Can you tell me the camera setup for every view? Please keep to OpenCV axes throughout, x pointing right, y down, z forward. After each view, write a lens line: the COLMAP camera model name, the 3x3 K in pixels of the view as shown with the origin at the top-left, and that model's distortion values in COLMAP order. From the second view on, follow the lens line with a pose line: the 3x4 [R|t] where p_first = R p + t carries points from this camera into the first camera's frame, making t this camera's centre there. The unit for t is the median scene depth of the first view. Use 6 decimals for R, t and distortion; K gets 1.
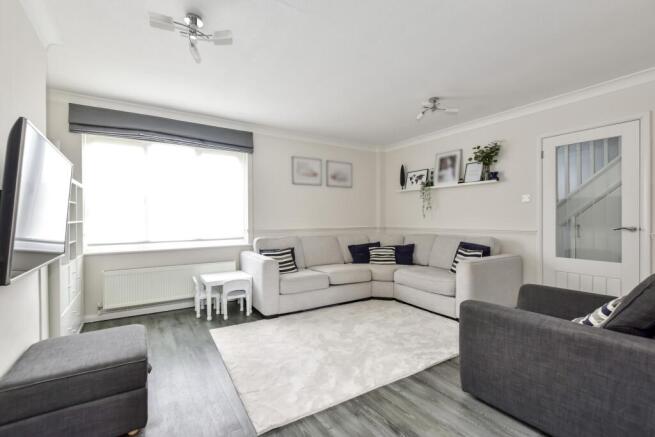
lens RADIAL K [[292.4, 0, 328.4], [0, 292.4, 219.3], [0, 0, 1]] dist [0.000457, 0.000056]
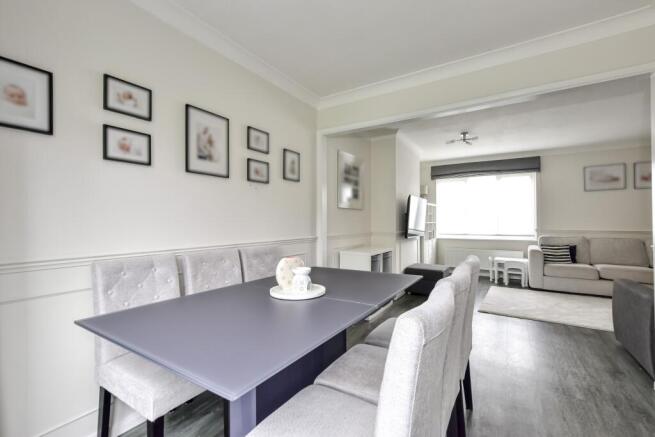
lens RADIAL K [[292.4, 0, 328.4], [0, 292.4, 219.3], [0, 0, 1]] dist [0.000457, 0.000056]
pose [[0.426823, 0.000067, -0.904335, 0.573192], [-0.001345, 0.999999, -0.000560, -0.009973], [0.904334, 0.001455, 0.426822, -0.466518]]
